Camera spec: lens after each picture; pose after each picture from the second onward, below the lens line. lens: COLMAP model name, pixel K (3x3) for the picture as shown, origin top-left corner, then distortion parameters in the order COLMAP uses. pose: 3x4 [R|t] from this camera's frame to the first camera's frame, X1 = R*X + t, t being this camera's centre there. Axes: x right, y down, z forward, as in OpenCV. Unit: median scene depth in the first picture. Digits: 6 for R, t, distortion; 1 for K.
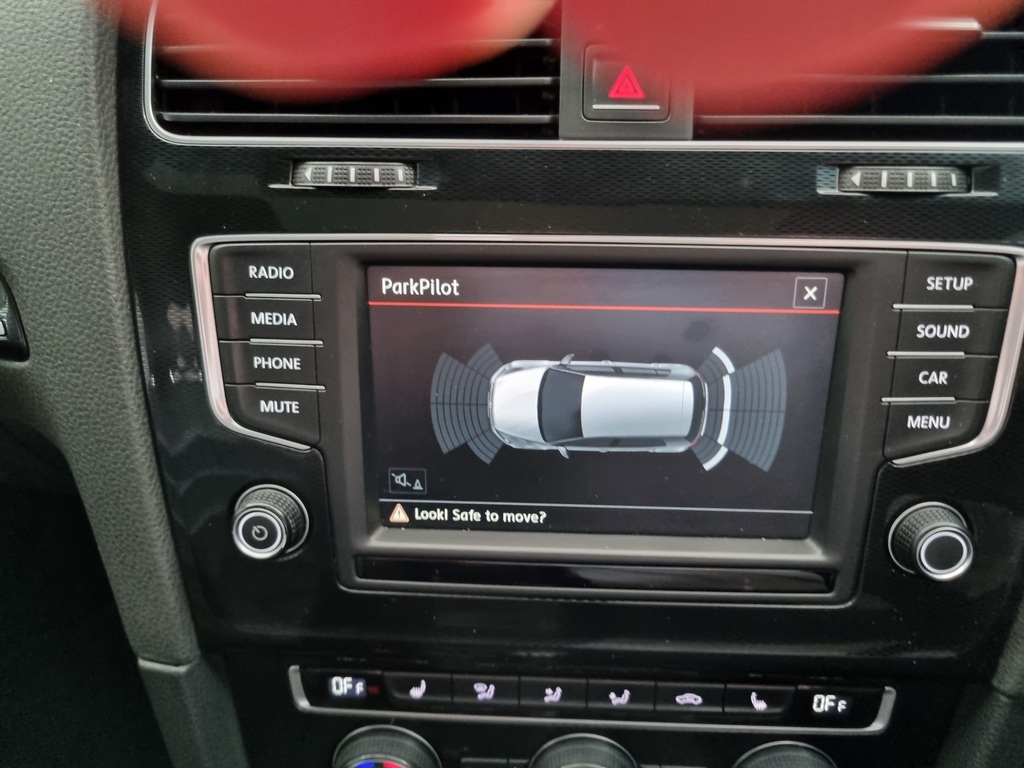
lens RADIAL K [[780.5, 0, 513.5], [0, 780.5, 397.2], [0, 0, 1]] dist [0.000653, -0.003970]
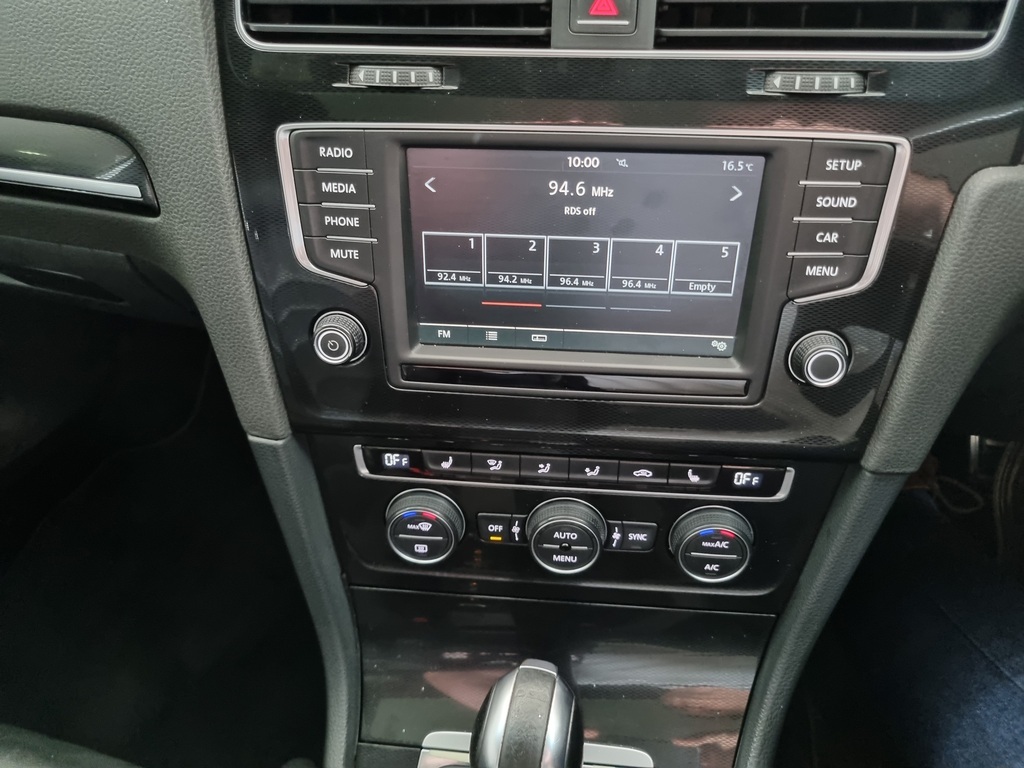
lens RADIAL K [[763.1, 0, 511.8], [0, 763.1, 395.0], [0, 0, 1]] dist [0.011417, 0.001932]
pose [[0.999093, 0.018670, -0.038267, 0.050247], [-0.010934, 0.981100, 0.193191, -0.007320], [0.041151, -0.192598, 0.980415, -0.356912]]
